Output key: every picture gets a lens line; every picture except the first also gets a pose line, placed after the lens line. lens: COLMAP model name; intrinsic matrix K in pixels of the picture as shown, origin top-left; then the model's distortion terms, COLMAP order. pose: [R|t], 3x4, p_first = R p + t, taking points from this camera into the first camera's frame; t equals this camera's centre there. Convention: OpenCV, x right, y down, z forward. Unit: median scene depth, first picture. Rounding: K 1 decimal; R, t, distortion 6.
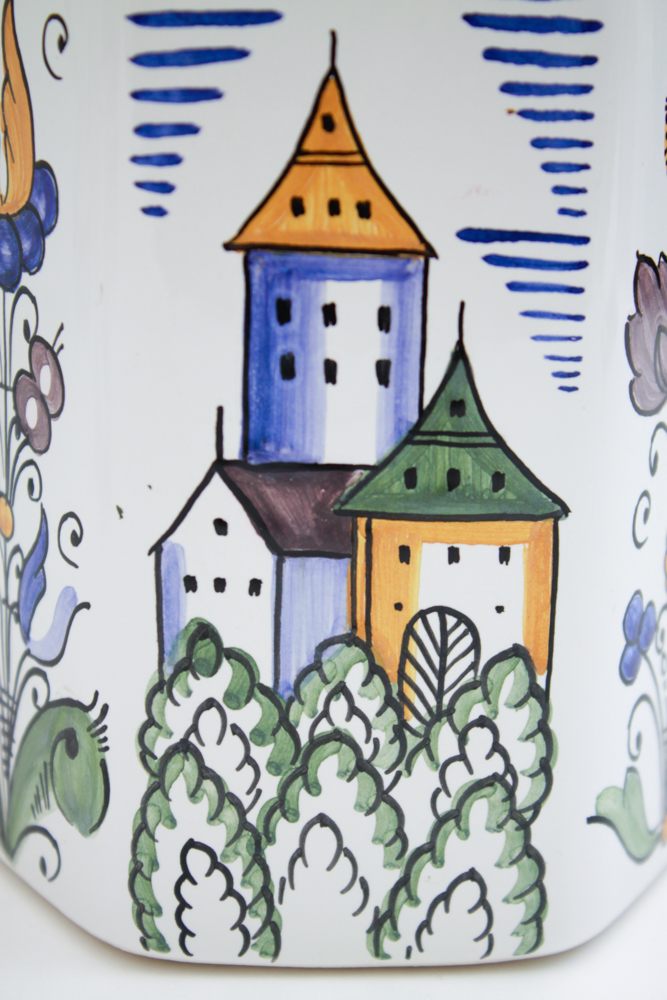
lens RADIAL K [[2253.4, 0, 333.5], [0, 2253.4, 500.0], [0, 0, 1]] dist [0.016508, 0.213967]
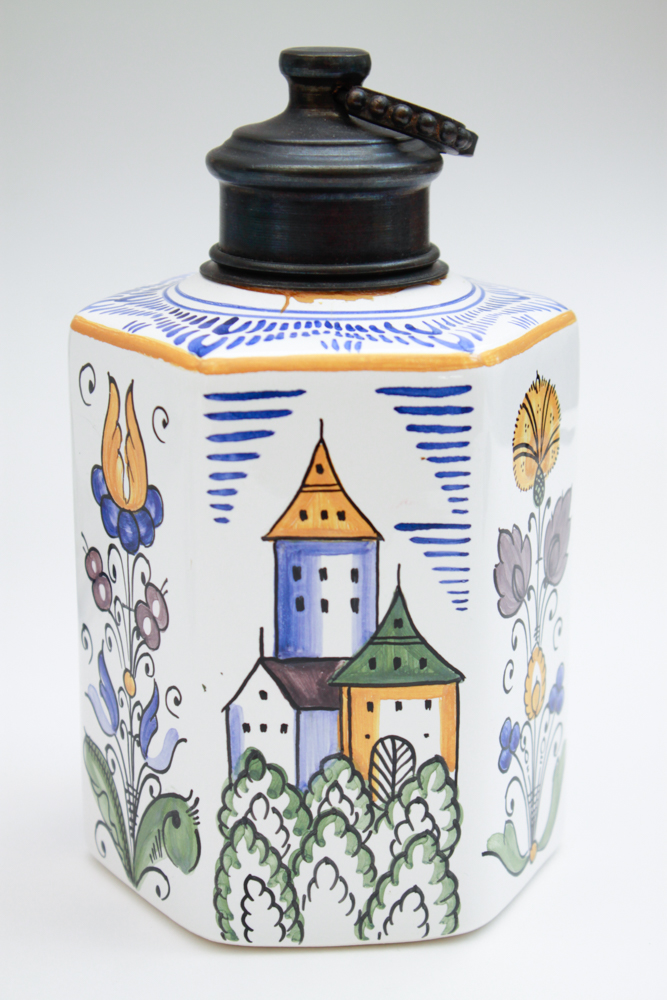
lens RADIAL K [[2098.3, 0, 333.5], [0, 2098.3, 500.0], [0, 0, 1]] dist [0.018090, -0.023918]
pose [[0.999264, -0.031489, 0.021903, -0.026107], [0.031315, 0.999476, 0.008243, -0.144720], [-0.022151, -0.007551, 0.999726, -0.589885]]
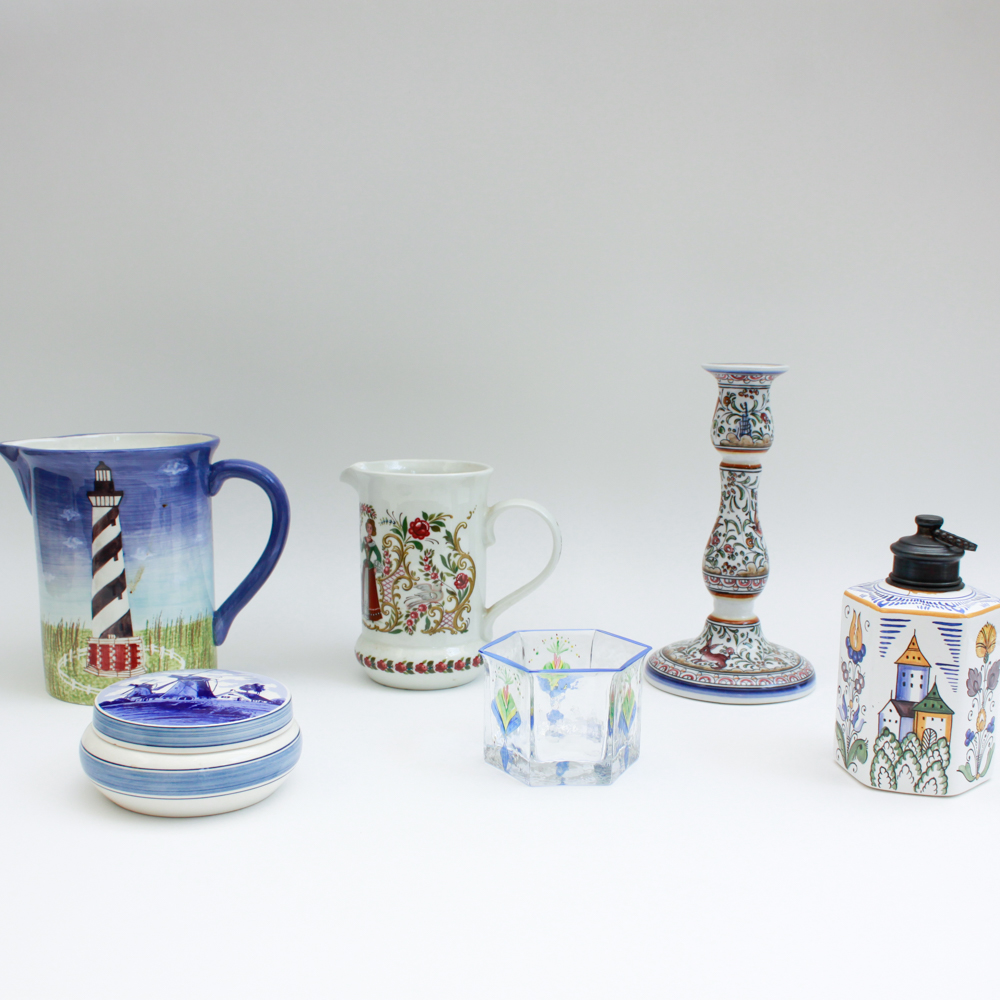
lens RADIAL K [[1200.1, 0, 497.5], [0, 1200.1, 532.4], [0, 0, 1]] dist [-0.136638, 0.020654]
pose [[0.918725, 0.044633, -0.392368, 0.179919], [-0.083882, 0.992975, -0.083454, -0.100551], [0.385886, 0.109584, 0.916015, -2.097817]]
